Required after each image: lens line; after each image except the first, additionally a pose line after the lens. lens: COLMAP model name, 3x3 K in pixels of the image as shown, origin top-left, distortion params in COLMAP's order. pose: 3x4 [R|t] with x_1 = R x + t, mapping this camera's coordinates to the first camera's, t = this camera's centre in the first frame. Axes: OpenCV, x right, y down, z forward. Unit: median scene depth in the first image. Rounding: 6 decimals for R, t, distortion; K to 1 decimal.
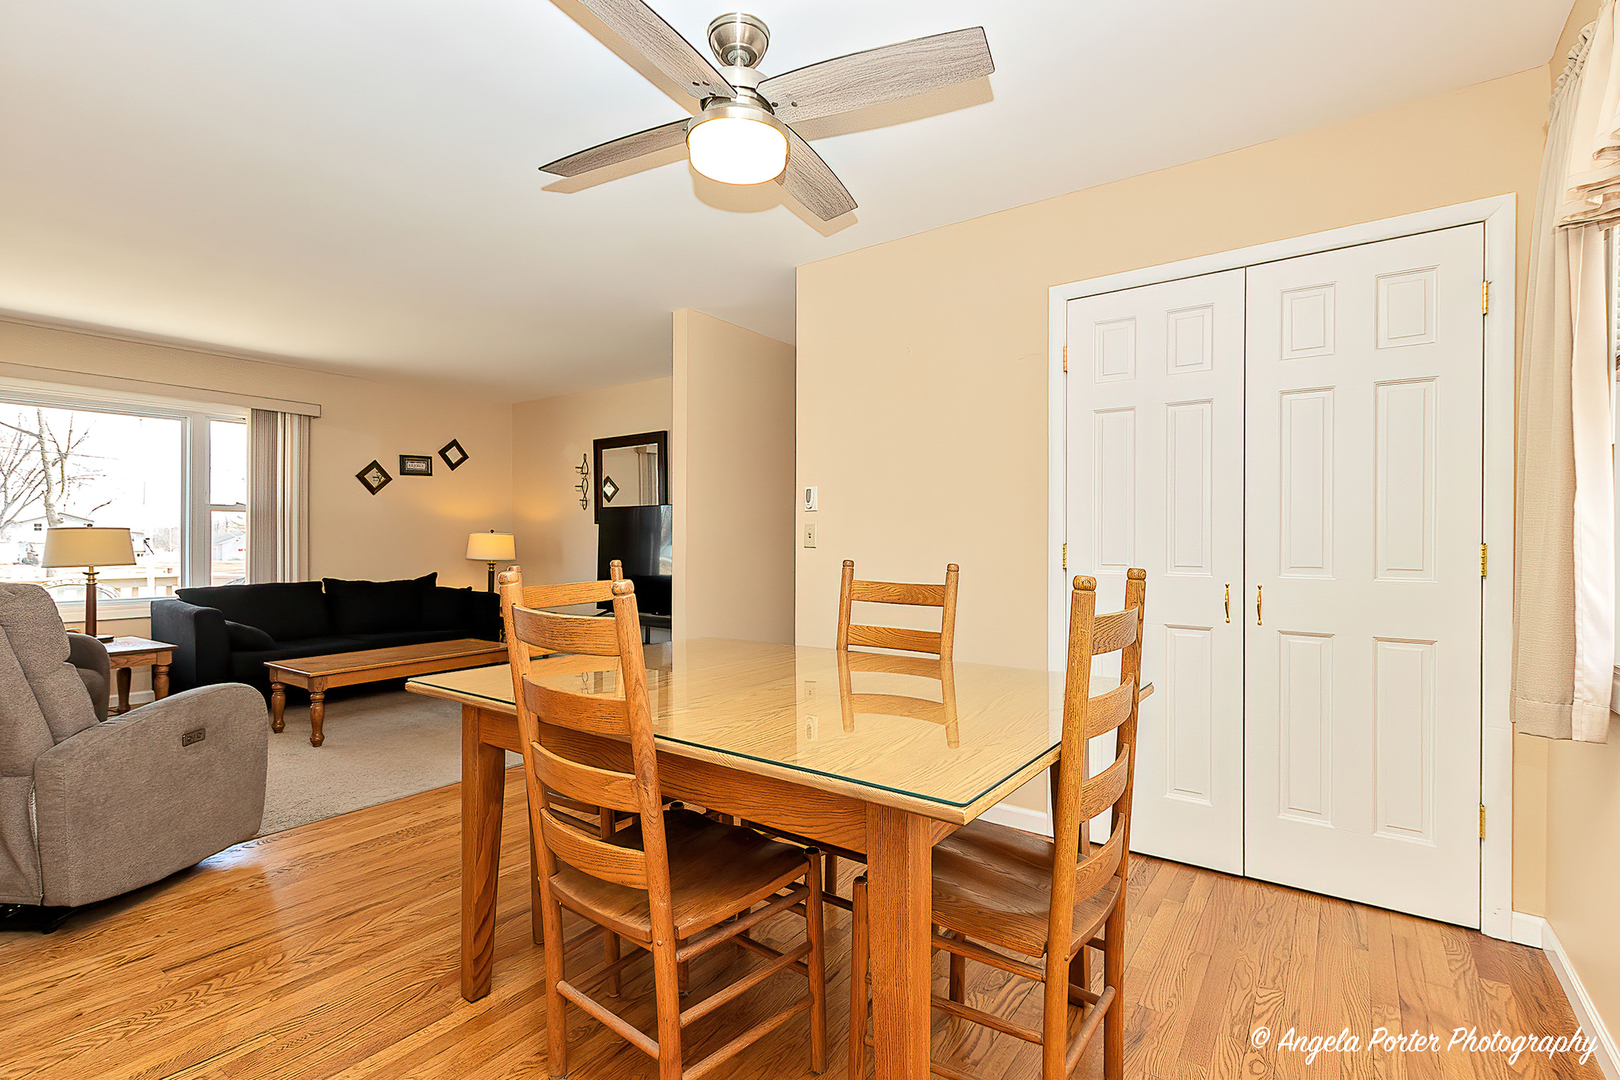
lens RADIAL K [[745.0, 0, 801.4], [0, 745.0, 541.0], [0, 0, 1]] dist [-0.000530, -0.000058]
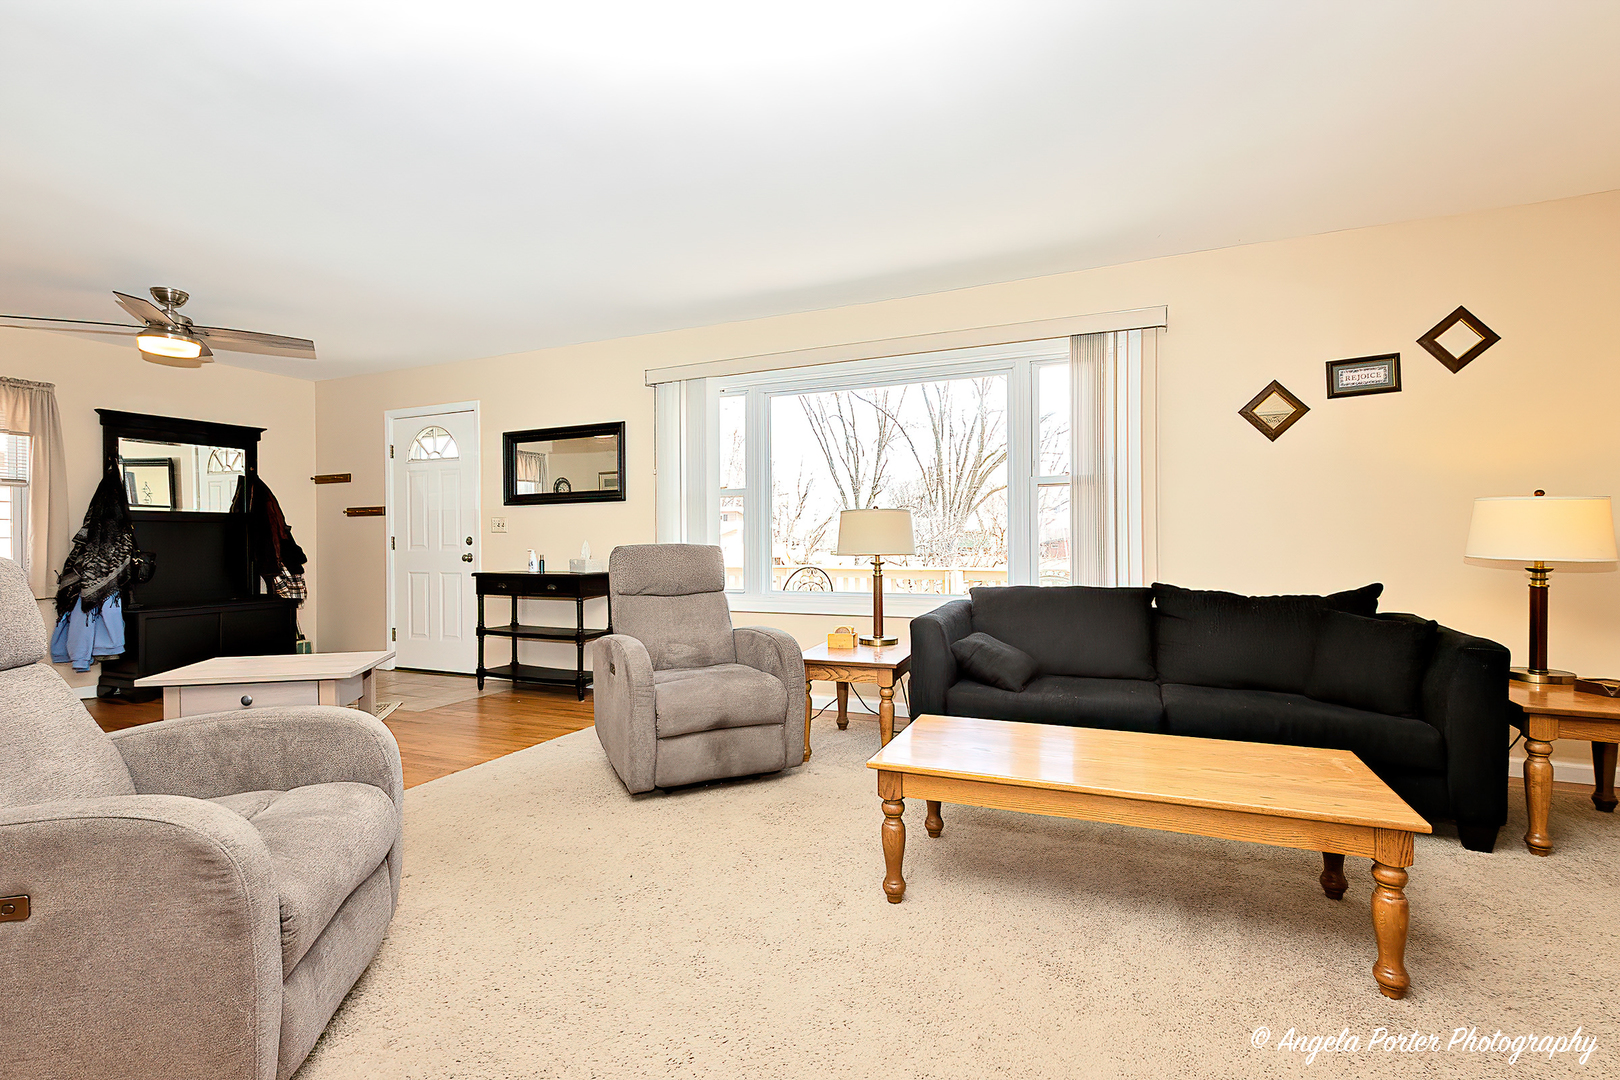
lens RADIAL K [[734.4, 0, 811.5], [0, 734.4, 547.1], [0, 0, 1]] dist [0.002478, -0.000025]
pose [[0.209766, 0.002144, -0.977749, -0.100580], [0.003831, 0.999988, 0.003015, 0.015818], [0.977744, -0.004378, 0.209755, 0.541668]]
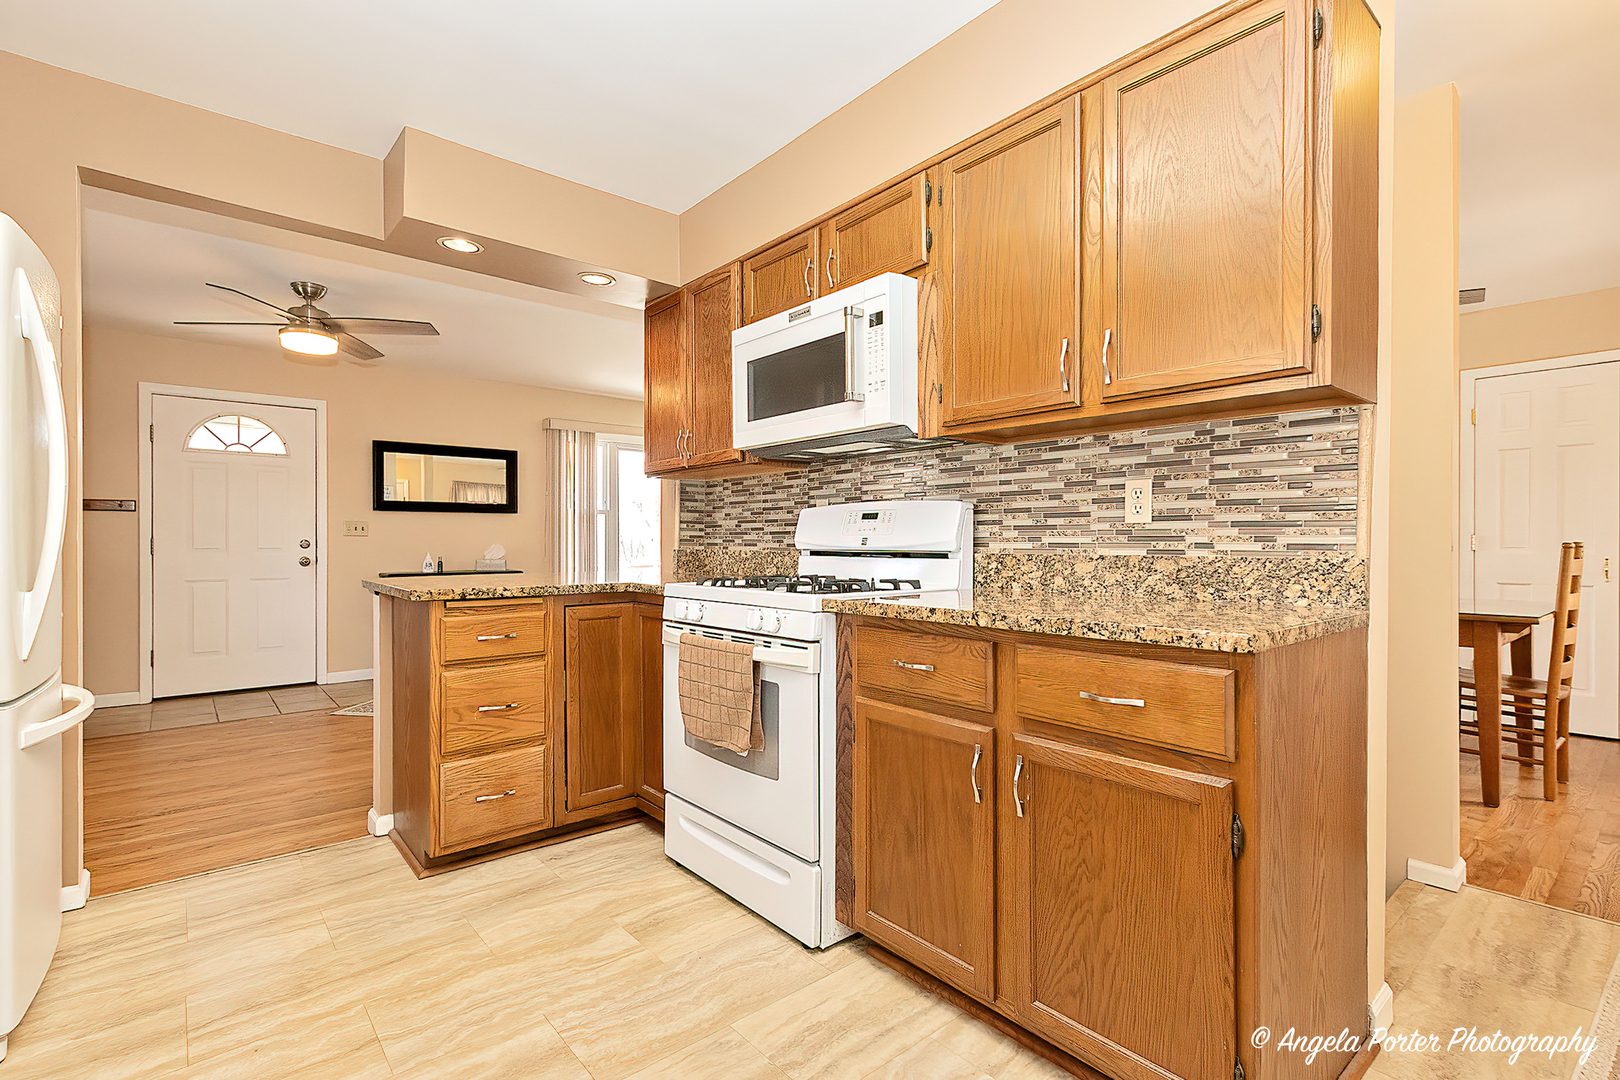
lens RADIAL K [[745.0, 0, 801.4], [0, 745.0, 541.0], [0, 0, 1]] dist [-0.000530, -0.000058]
pose [[0.970947, -0.005175, -0.239238, -0.297915], [0.003431, 0.999964, -0.007705, 0.014501], [0.239269, 0.006660, 0.970930, -0.399407]]
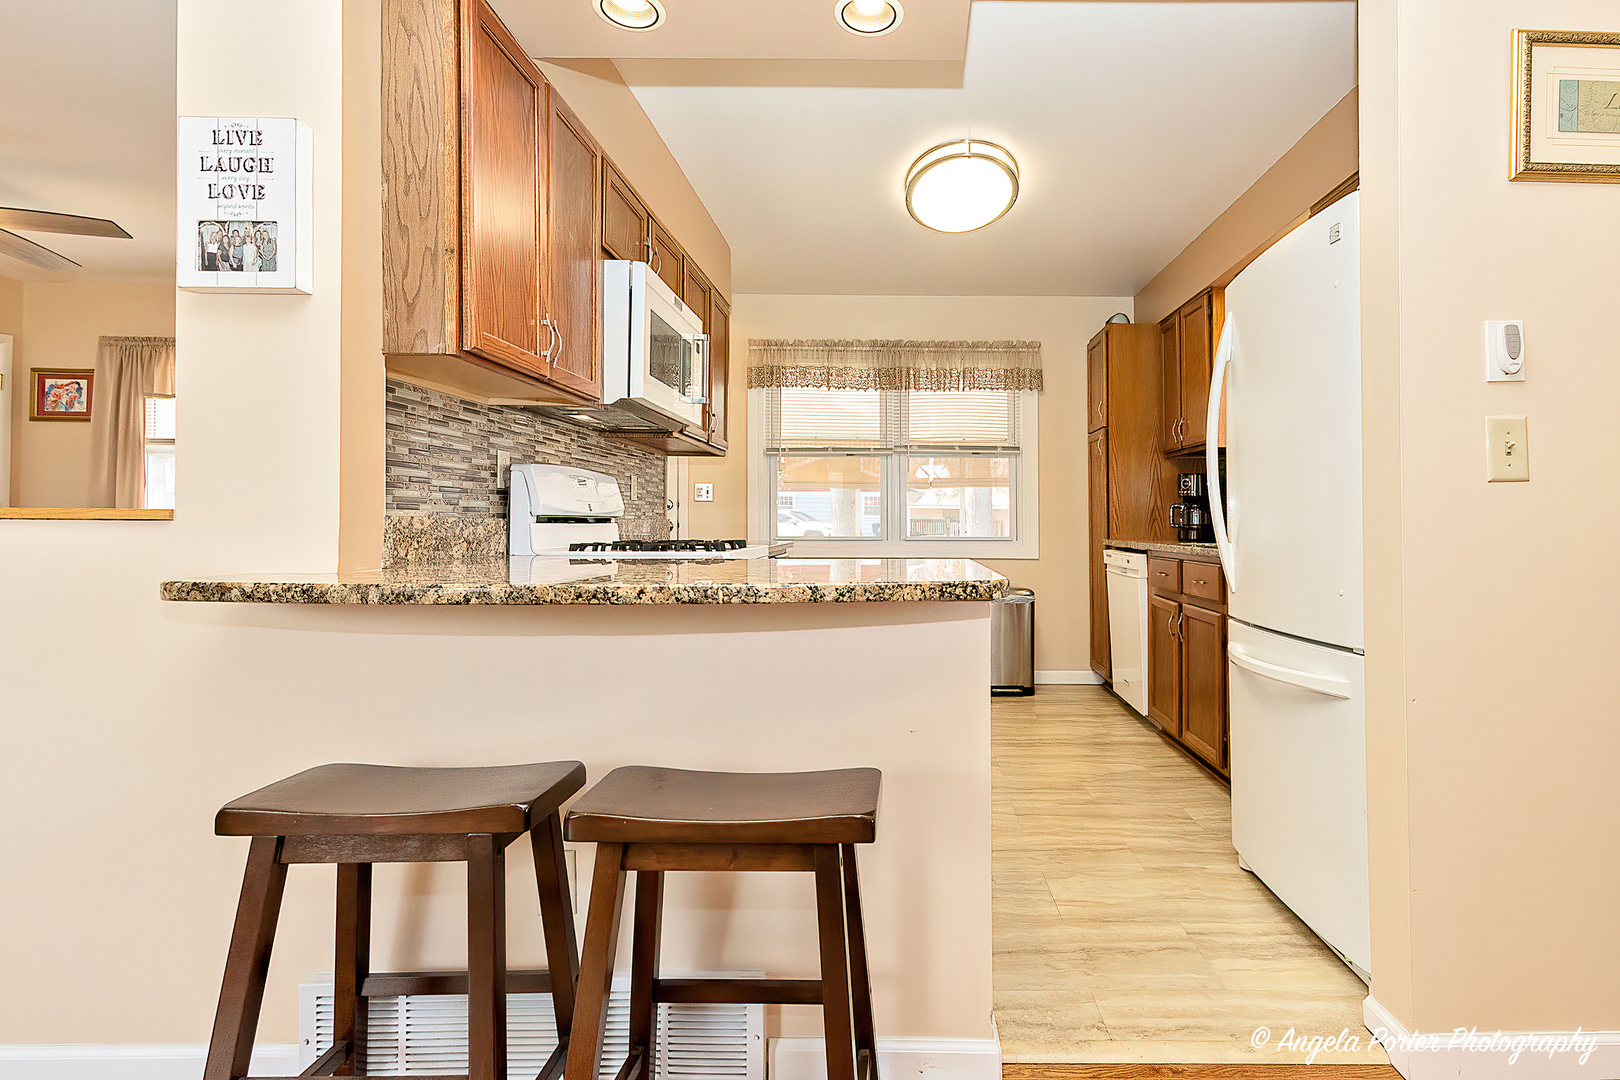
lens RADIAL K [[840.6, 0, 907.7], [0, 840.6, 509.5], [0, 0, 1]] dist [0.000520, -0.000096]
pose [[-0.598213, 0.005823, 0.801316, -0.828457], [-0.000442, 0.999971, -0.007596, 0.016393], [-0.801337, -0.004898, -0.598194, 0.131837]]
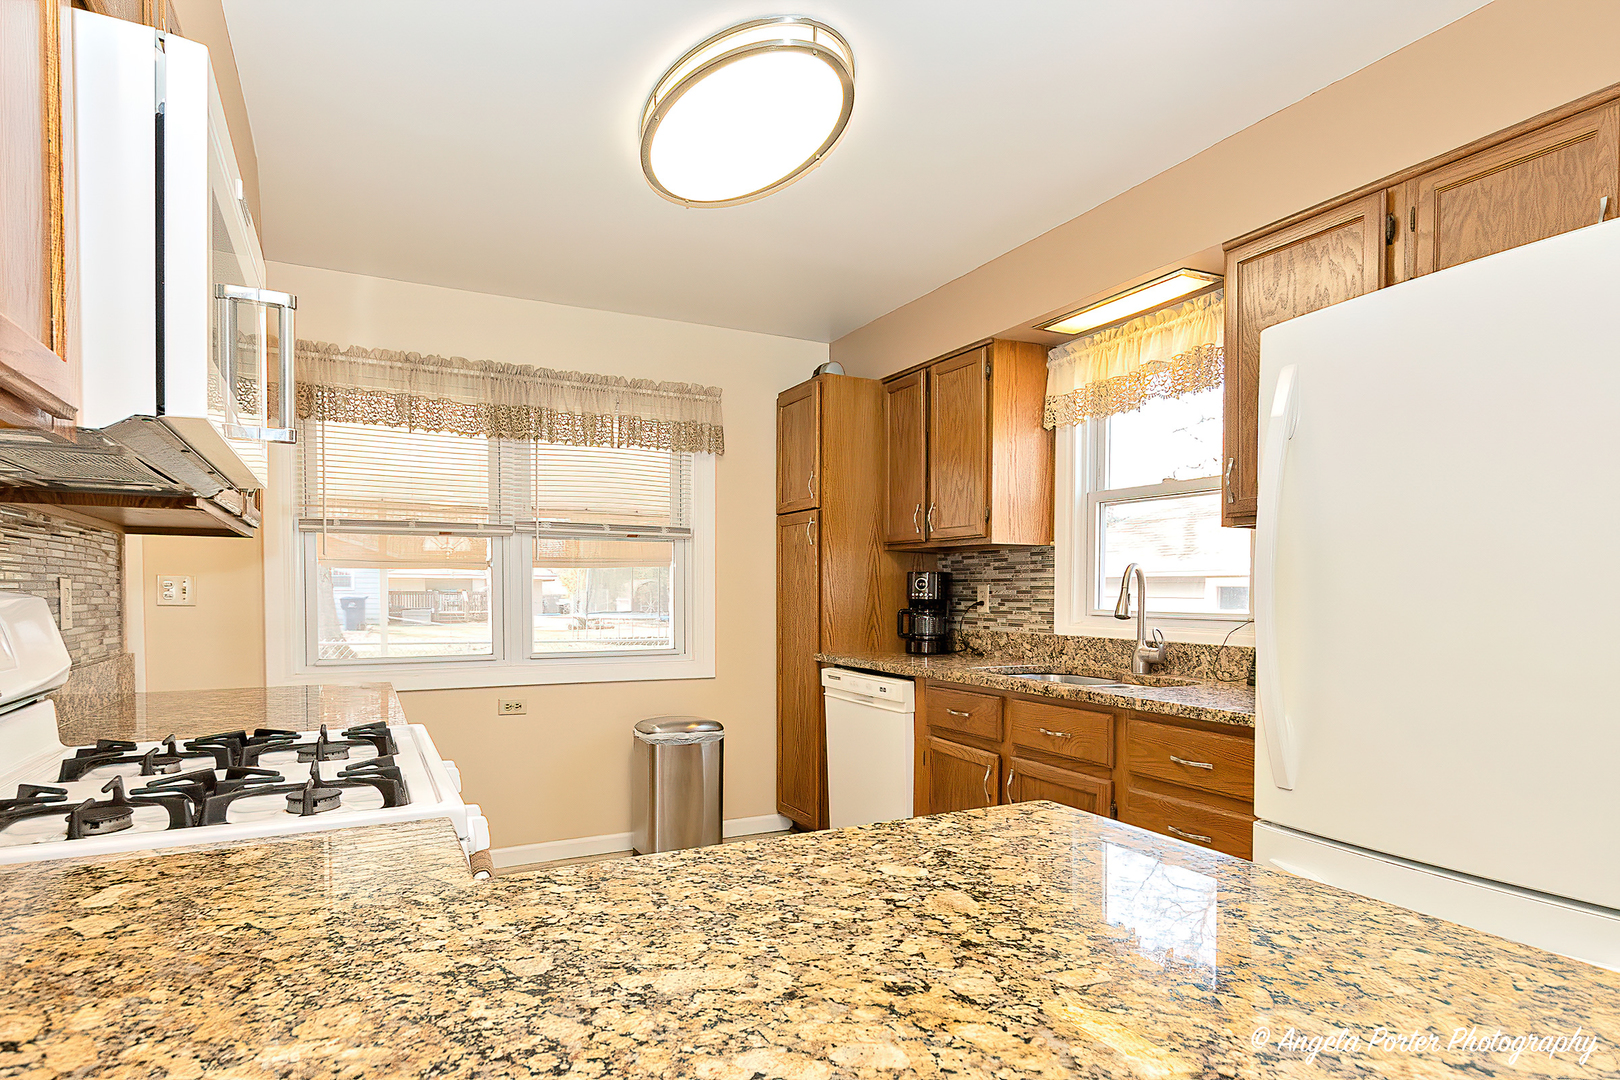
lens RADIAL K [[880.6, 0, 805.8], [0, 880.6, 603.8], [0, 0, 1]] dist [0.001542, 0.000649]
pose [[-0.894954, -0.012206, 0.445992, -0.595578], [-0.001862, 0.999719, 0.023625, -0.011901], [-0.446155, 0.020313, -0.894725, 0.089606]]
